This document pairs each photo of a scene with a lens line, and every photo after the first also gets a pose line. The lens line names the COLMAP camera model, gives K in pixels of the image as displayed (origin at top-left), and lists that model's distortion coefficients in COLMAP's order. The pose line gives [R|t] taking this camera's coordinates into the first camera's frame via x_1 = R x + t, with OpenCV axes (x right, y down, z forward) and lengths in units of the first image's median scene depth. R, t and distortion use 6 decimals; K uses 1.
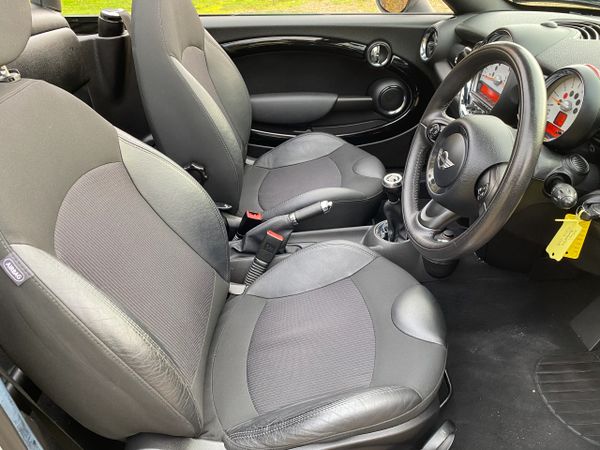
lens RADIAL K [[463.5, 0, 299.5], [0, 463.5, 226.2], [0, 0, 1]] dist [0.021535, -0.029636]
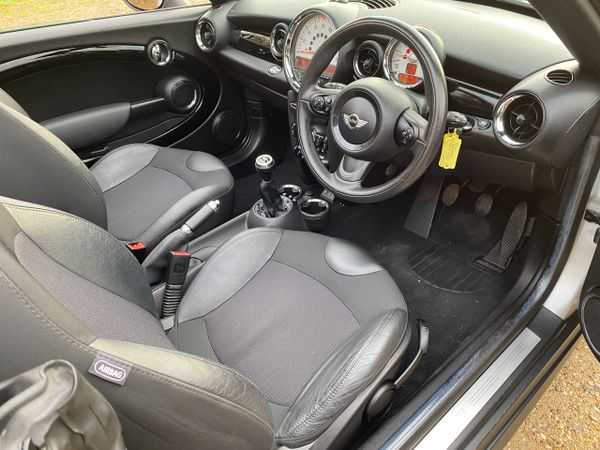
lens RADIAL K [[463.5, 0, 317.5], [0, 463.5, 218.2], [0, 0, 1]] dist [0.021535, -0.029636]
pose [[0.763036, -0.361914, 0.535531, -0.248643], [0.359374, 0.926217, 0.113897, -0.041716], [-0.537239, 0.105549, 0.836800, 0.038379]]
